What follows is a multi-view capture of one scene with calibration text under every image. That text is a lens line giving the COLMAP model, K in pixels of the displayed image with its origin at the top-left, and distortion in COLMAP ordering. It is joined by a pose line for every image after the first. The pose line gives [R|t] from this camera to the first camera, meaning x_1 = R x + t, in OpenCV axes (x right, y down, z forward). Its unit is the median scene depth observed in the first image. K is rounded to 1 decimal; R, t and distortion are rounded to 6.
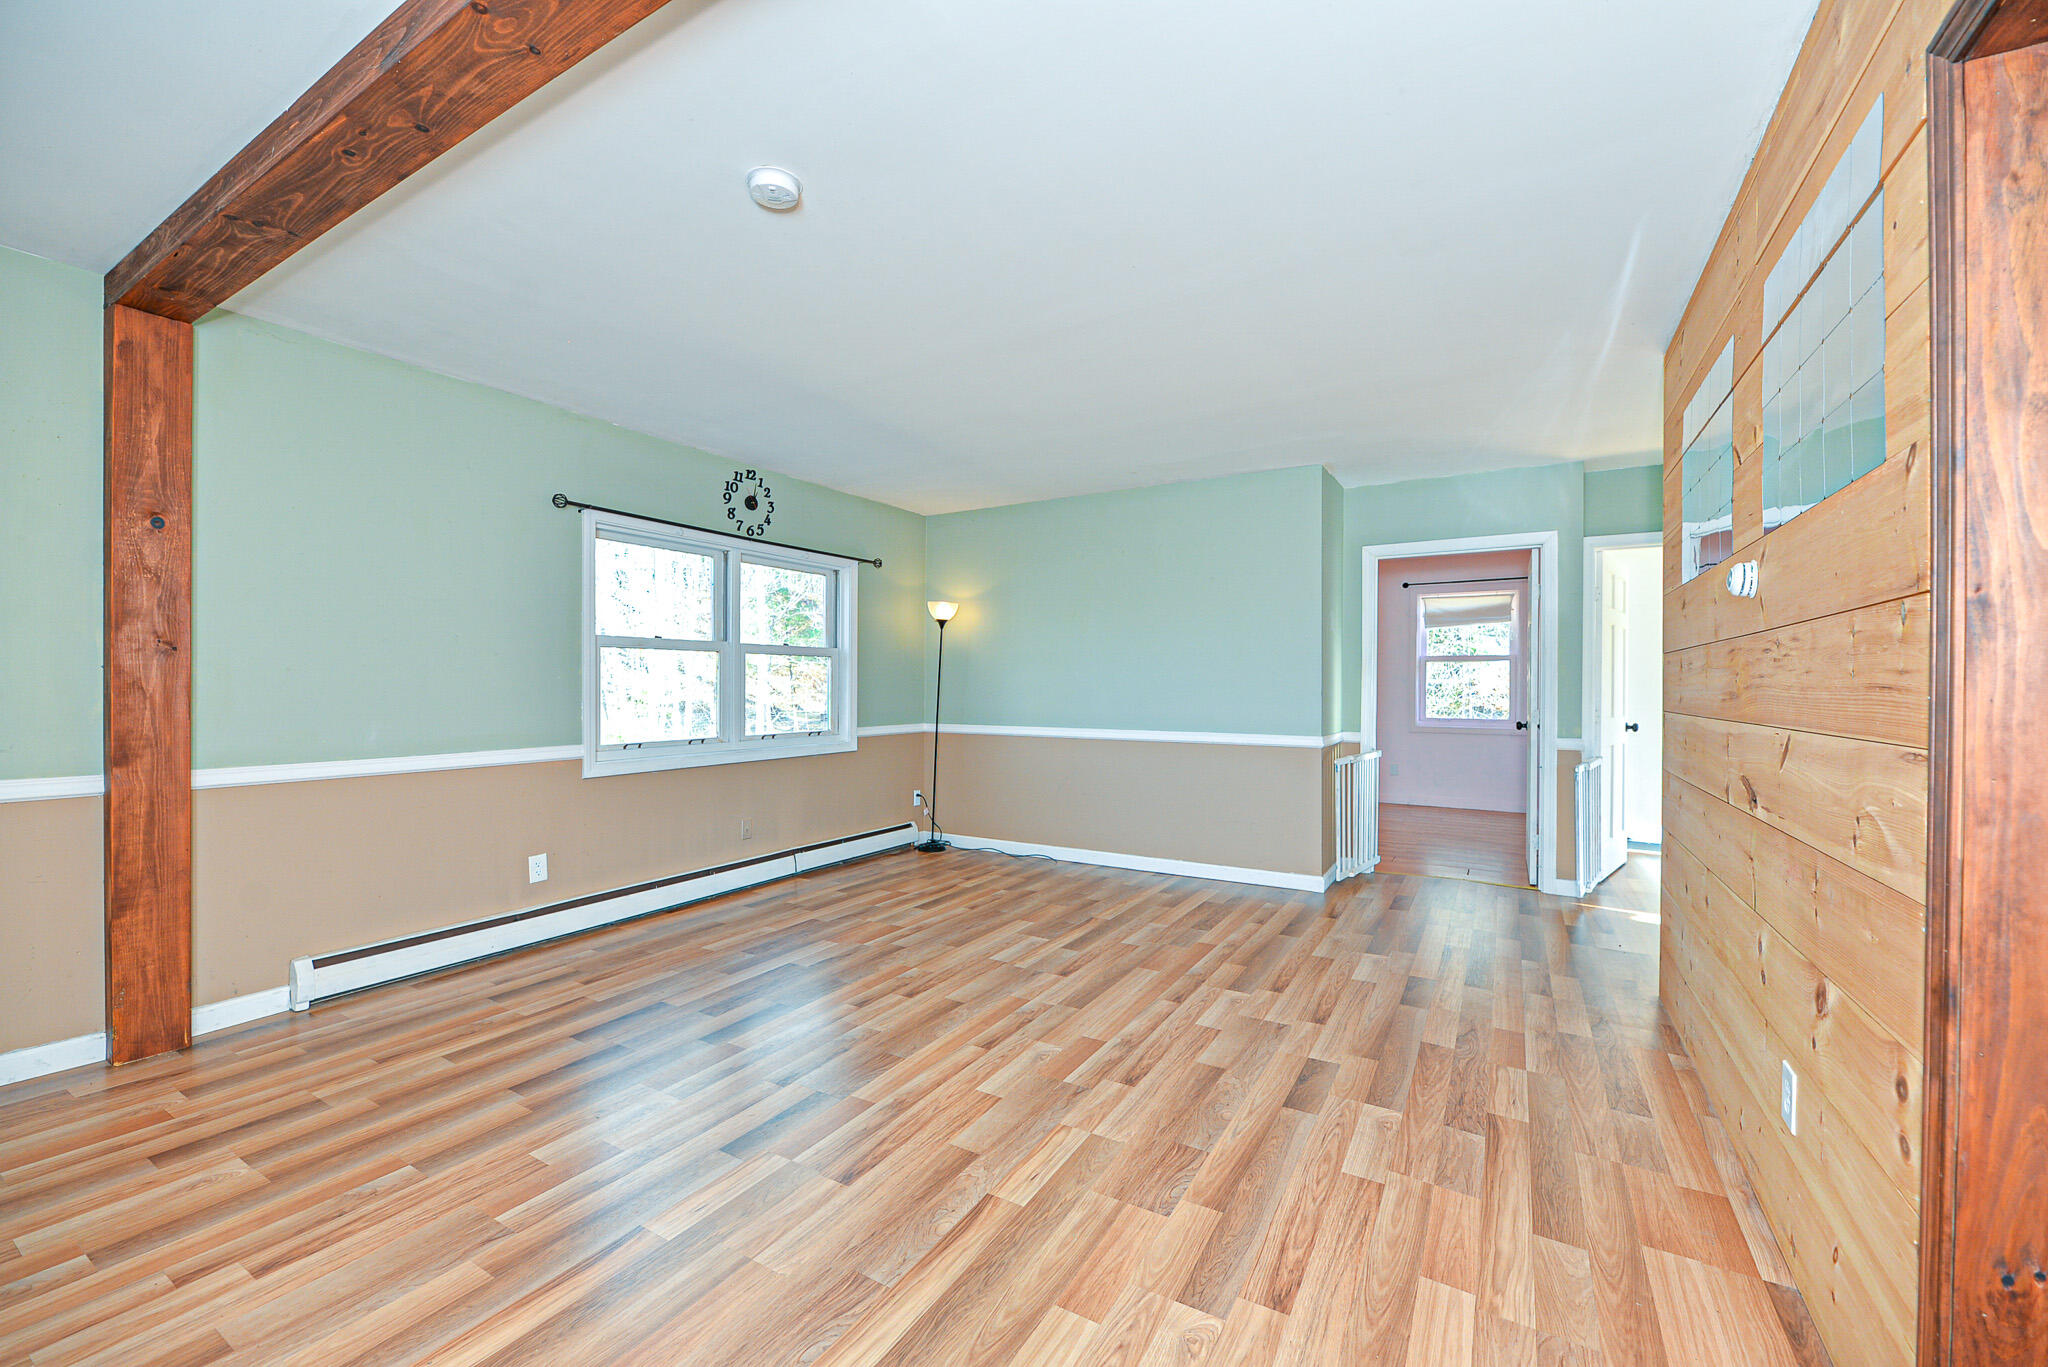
lens RADIAL K [[818.6, 0, 1017.7], [0, 818.6, 687.2], [0, 0, 1]] dist [-0.003079, -0.000443]
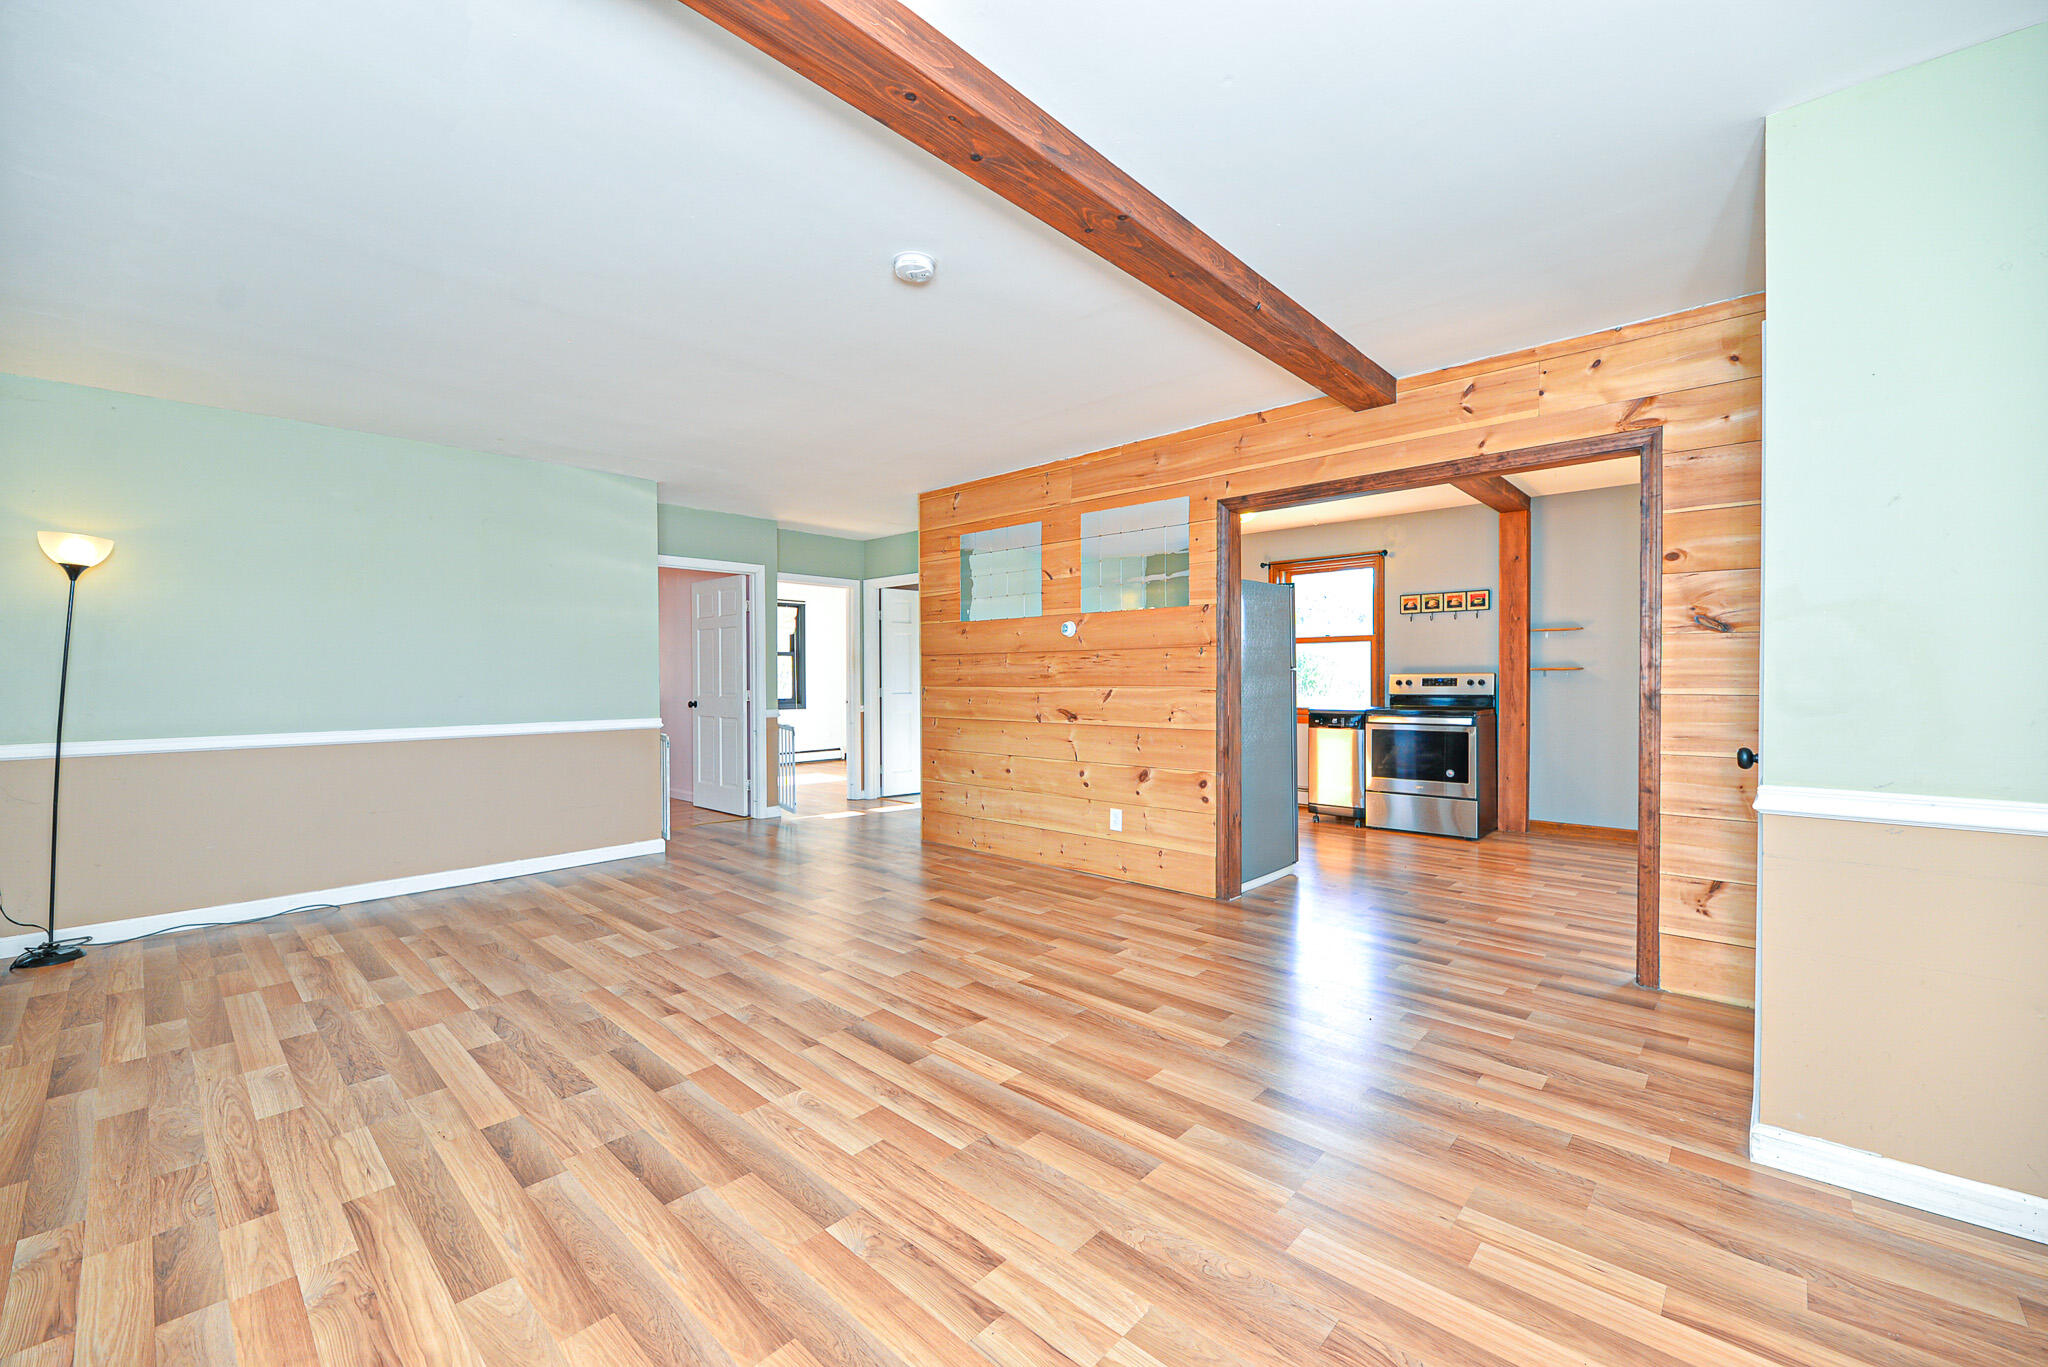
lens RADIAL K [[818.6, 0, 1017.7], [0, 818.6, 687.2], [0, 0, 1]] dist [-0.003079, -0.000443]
pose [[0.204639, -0.017686, 0.978678, -0.935882], [0.007605, 0.999835, 0.016478, 0.001738], [-0.978808, 0.004071, 0.204740, 0.380583]]
